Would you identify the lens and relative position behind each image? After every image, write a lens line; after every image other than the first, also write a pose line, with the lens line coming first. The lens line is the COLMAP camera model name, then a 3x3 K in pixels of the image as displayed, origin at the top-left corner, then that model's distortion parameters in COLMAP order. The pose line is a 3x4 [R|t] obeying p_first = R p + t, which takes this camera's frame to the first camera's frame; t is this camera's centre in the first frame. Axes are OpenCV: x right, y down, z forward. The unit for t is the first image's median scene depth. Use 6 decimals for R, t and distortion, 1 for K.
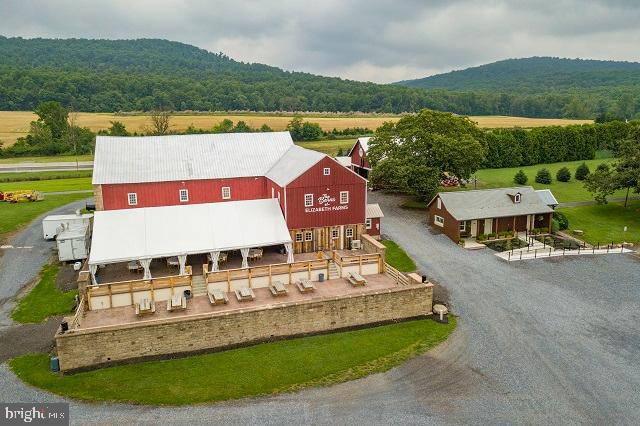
lens RADIAL K [[493.2, 0, 320.0], [0, 493.2, 213.0], [0, 0, 1]] dist [0.004468, -0.004795]
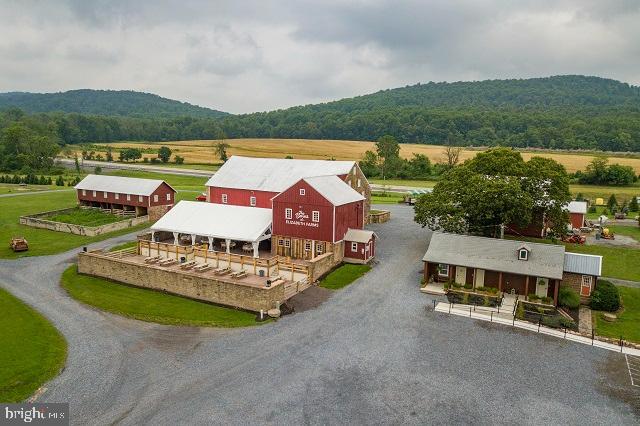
lens RADIAL K [[493.2, 0, 320.0], [0, 493.2, 213.0], [0, 0, 1]] dist [0.004468, -0.004795]
pose [[0.689341, 0.130693, -0.712551, 0.884757], [-0.181459, 0.983387, 0.004820, -0.046780], [0.701343, 0.125976, 0.701604, 0.191711]]
